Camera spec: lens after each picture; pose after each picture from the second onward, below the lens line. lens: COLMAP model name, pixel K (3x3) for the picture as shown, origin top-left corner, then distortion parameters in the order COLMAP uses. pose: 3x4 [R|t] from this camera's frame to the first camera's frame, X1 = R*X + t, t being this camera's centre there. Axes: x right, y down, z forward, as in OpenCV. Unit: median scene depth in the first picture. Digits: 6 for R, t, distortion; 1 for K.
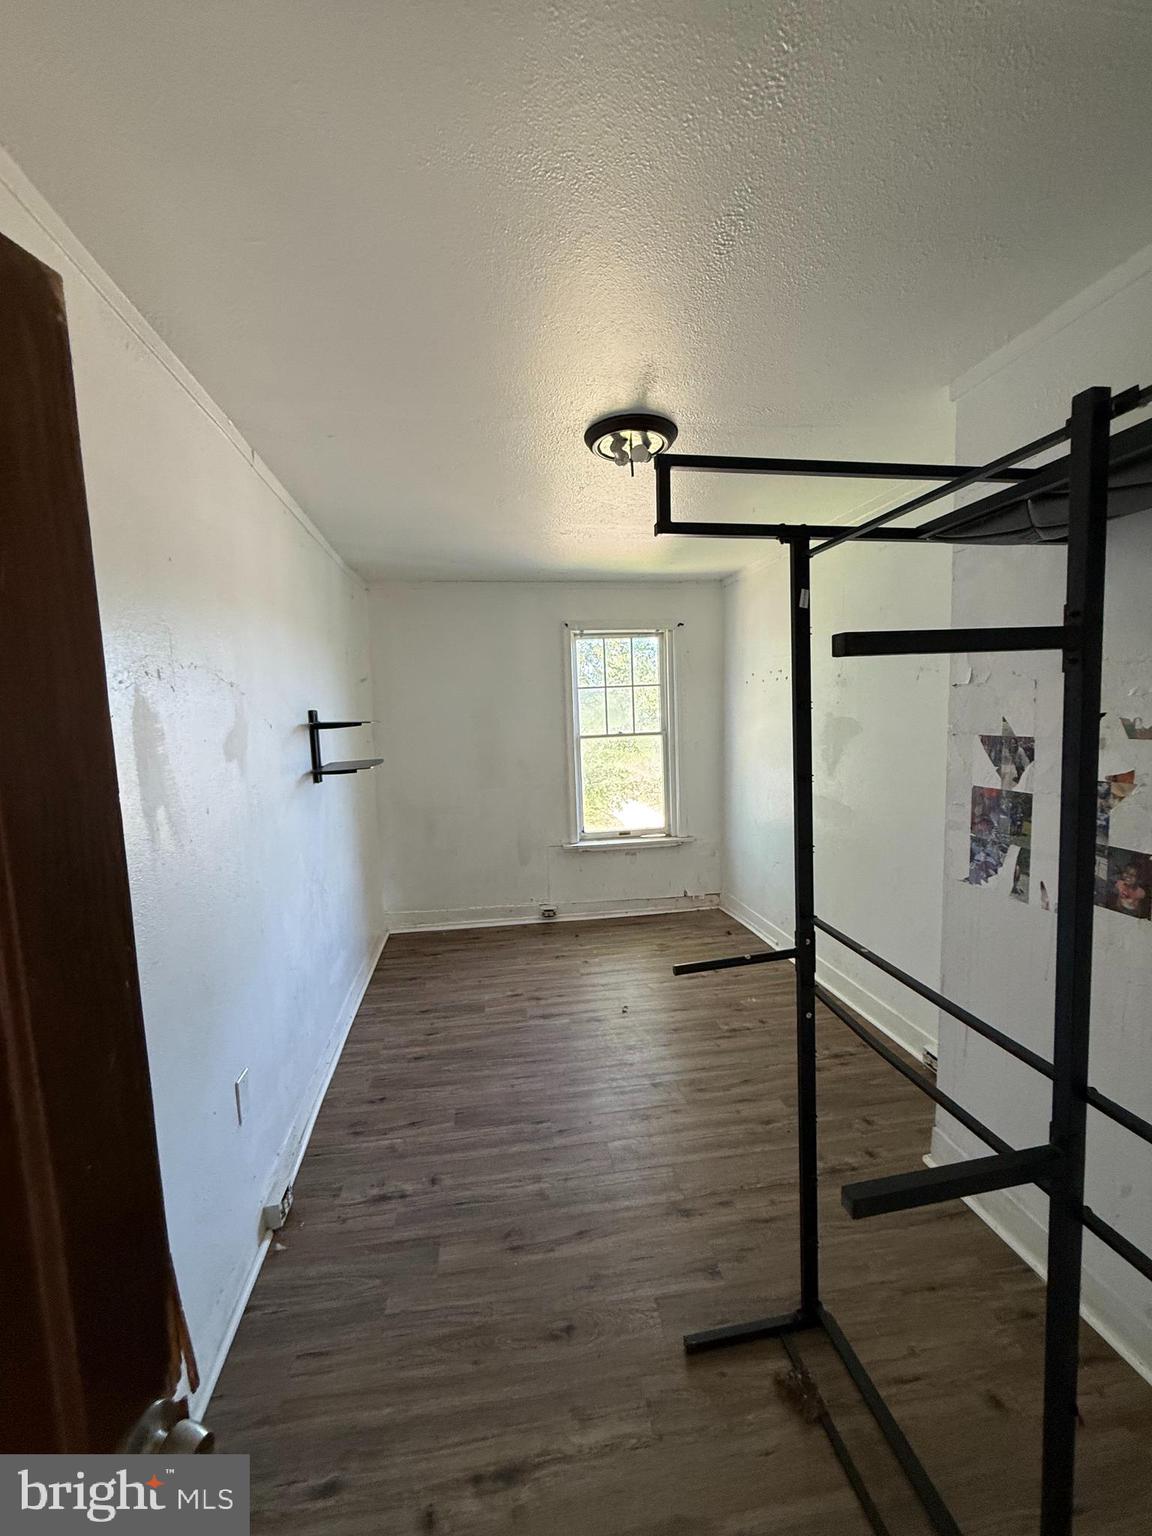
lens RADIAL K [[610.9, 0, 573.8], [0, 610.9, 765.5], [0, 0, 1]] dist [0.000525, -0.000602]
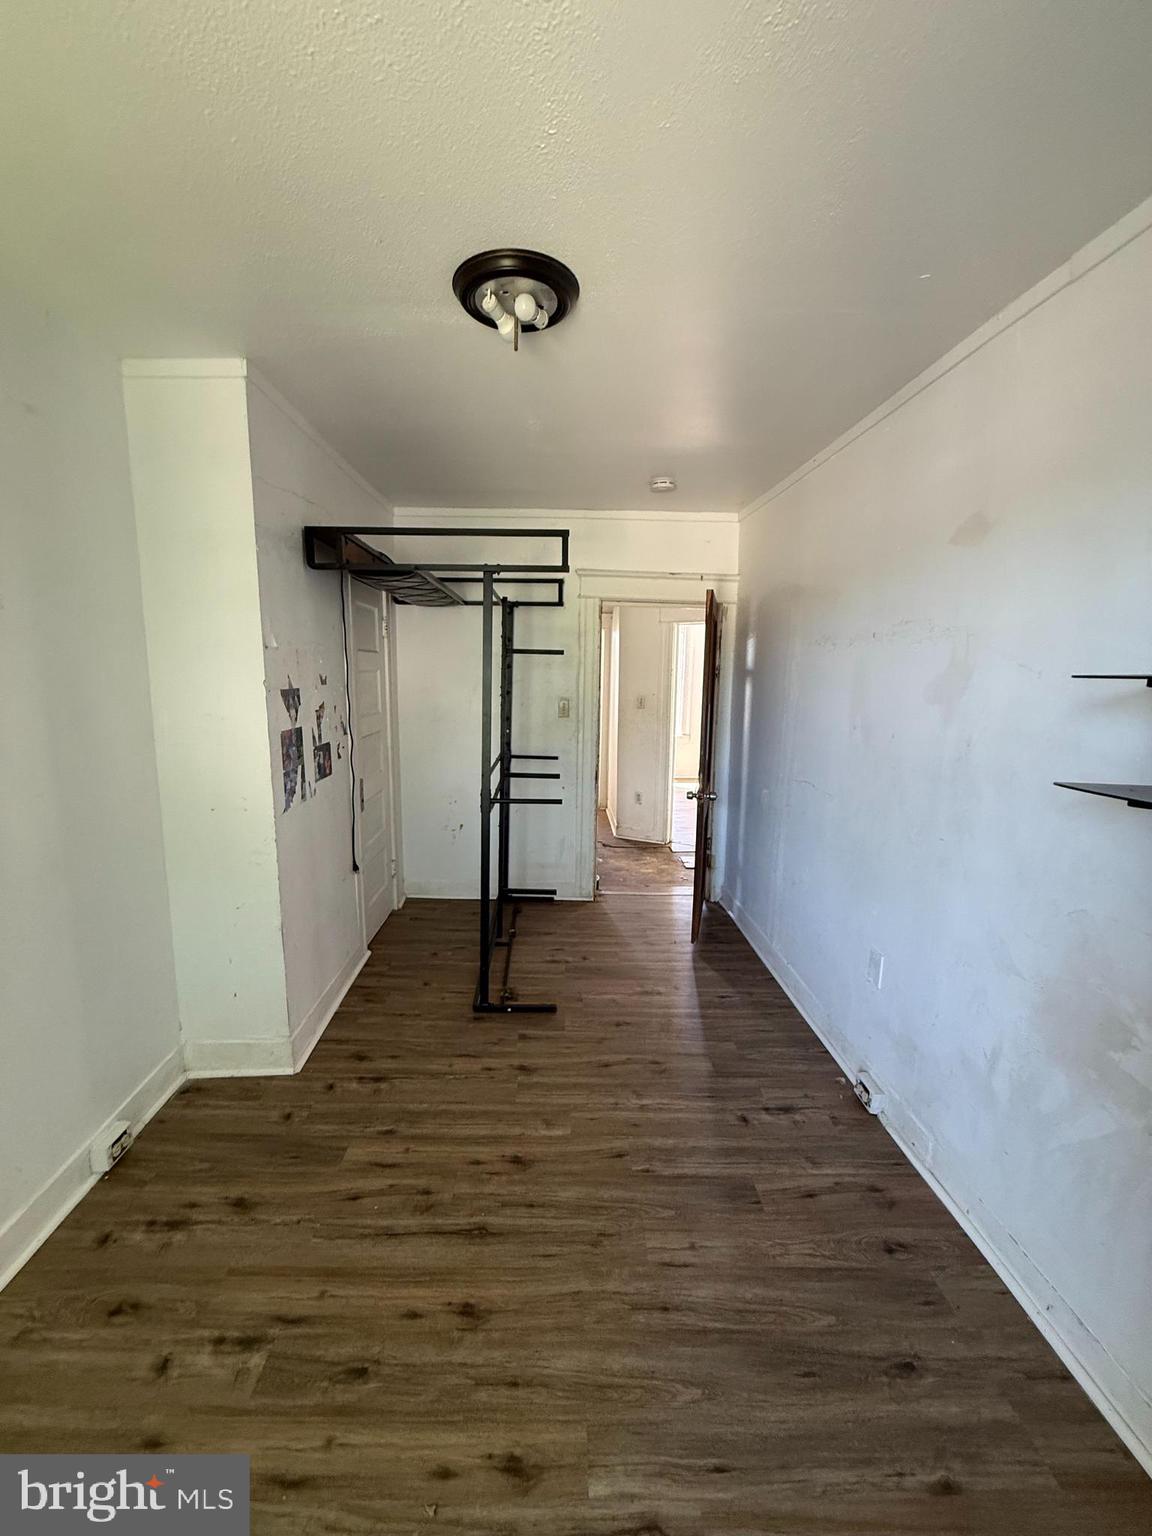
lens RADIAL K [[610.9, 0, 573.8], [0, 610.9, 765.5], [0, 0, 1]] dist [0.000525, -0.000602]
pose [[-0.993167, 0.001323, 0.116693, -0.065029], [0.029615, 0.970061, 0.241048, -0.160816], [-0.112880, 0.242857, -0.963472, 1.917037]]
